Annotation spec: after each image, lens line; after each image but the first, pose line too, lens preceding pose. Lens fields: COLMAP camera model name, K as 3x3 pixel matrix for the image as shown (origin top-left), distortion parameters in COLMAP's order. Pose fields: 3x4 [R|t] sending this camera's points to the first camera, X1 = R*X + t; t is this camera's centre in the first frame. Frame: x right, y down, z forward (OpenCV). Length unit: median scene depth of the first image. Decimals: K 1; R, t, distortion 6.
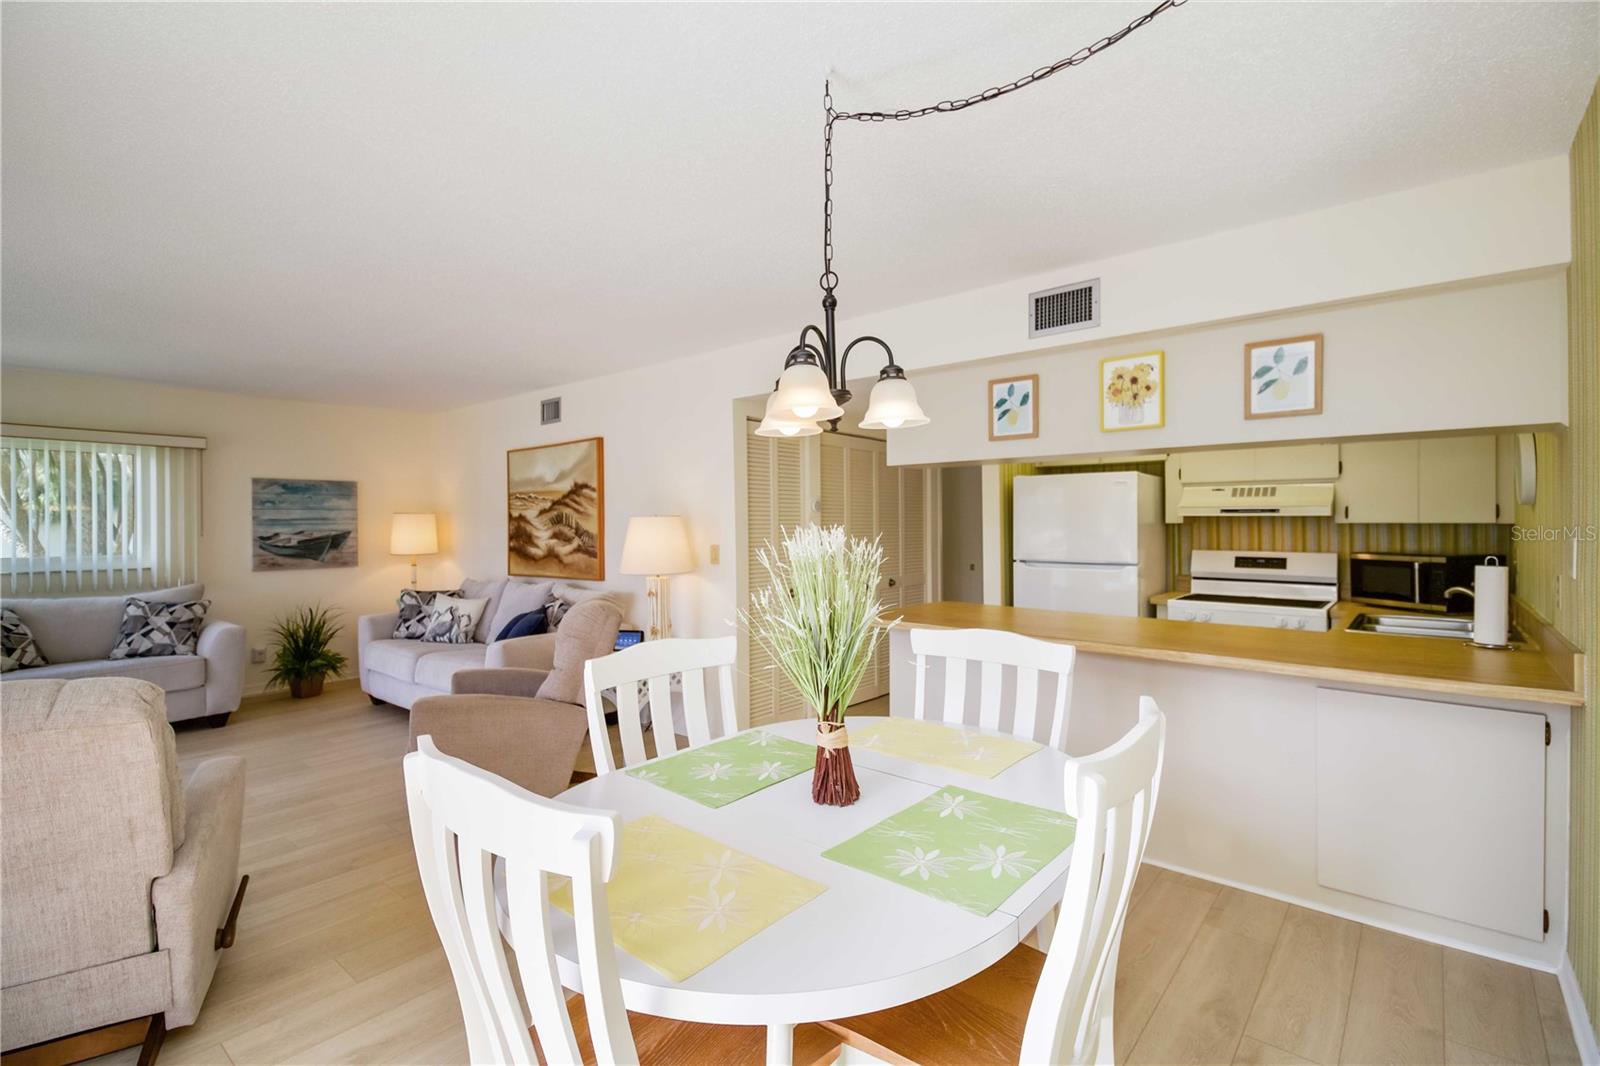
lens RADIAL K [[734.4, 0, 795.3], [0, 734.4, 522.3], [0, 0, 1]] dist [0.046827, -0.016707]
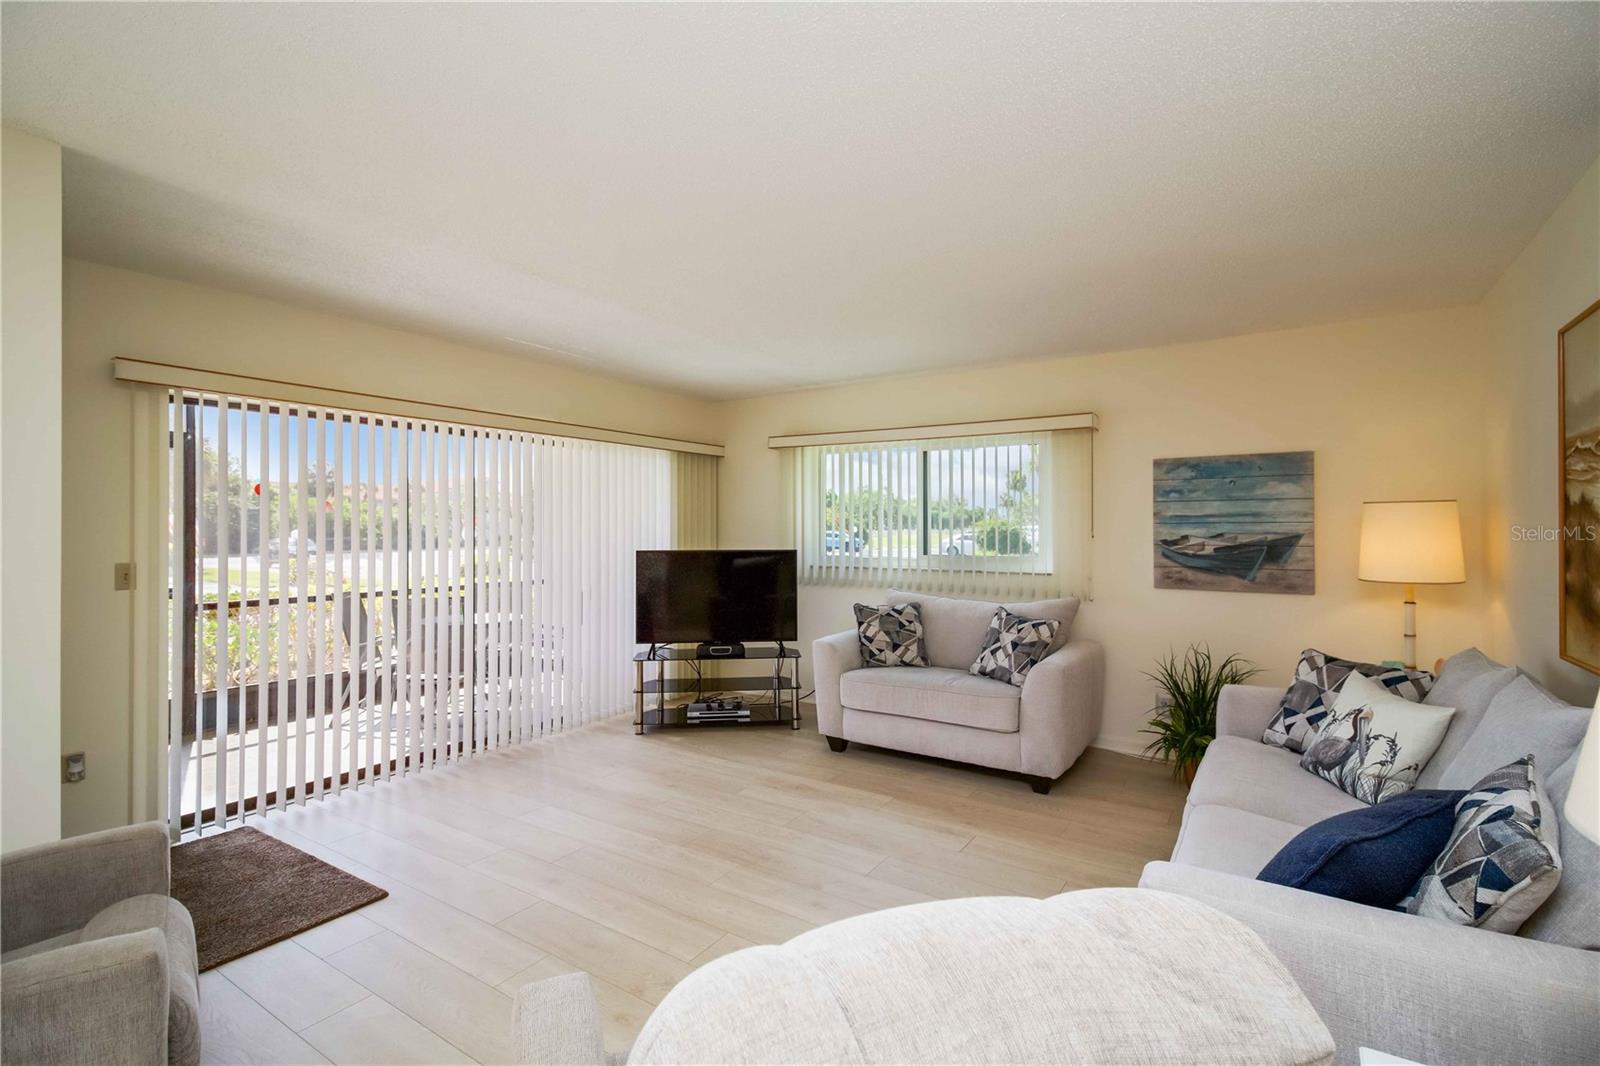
lens RADIAL K [[734.4, 0, 795.6], [0, 734.4, 524.9], [0, 0, 1]] dist [0.046827, -0.016707]
pose [[0.117000, 0.004529, -0.993122, -0.058573], [0.003126, 0.999983, 0.004929, -0.000179], [0.993127, -0.003681, 0.116984, 0.660406]]
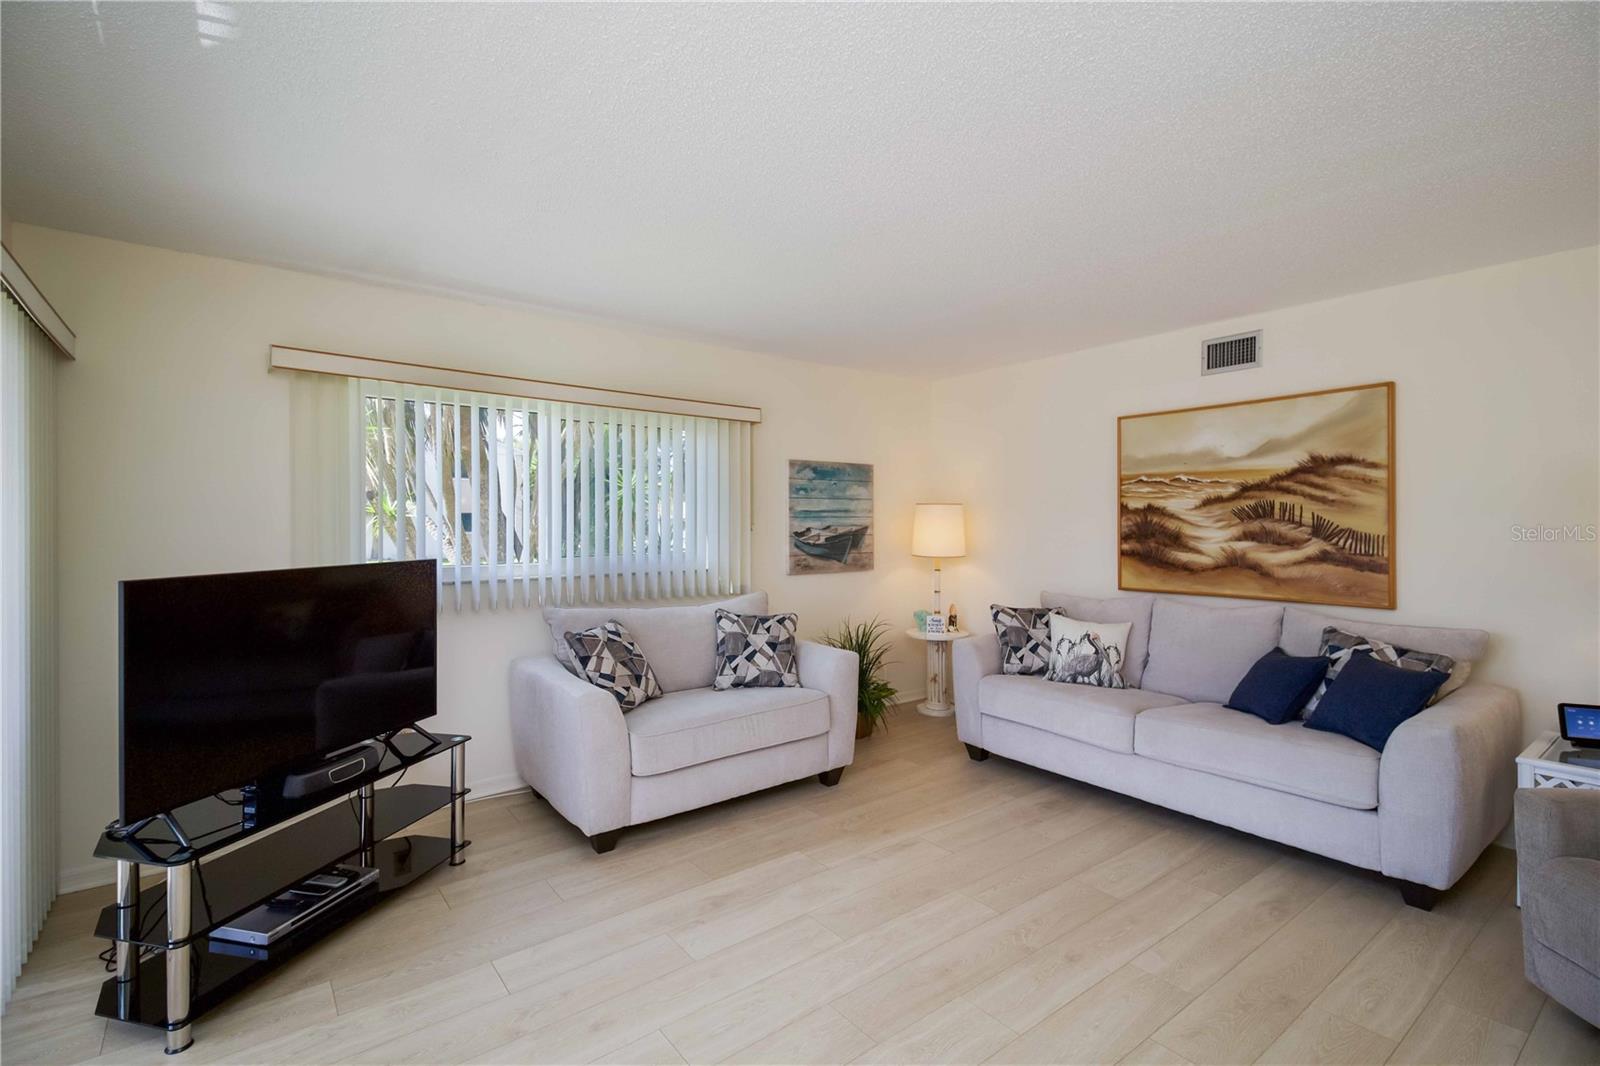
lens RADIAL K [[734.4, 0, 794.0], [0, 734.4, 522.2], [0, 0, 1]] dist [0.046827, -0.016707]
pose [[0.978553, 0.007624, -0.205856, -0.644038], [-0.006504, 0.999960, 0.006121, 0.004113], [0.205895, -0.004651, 0.978563, 0.263246]]
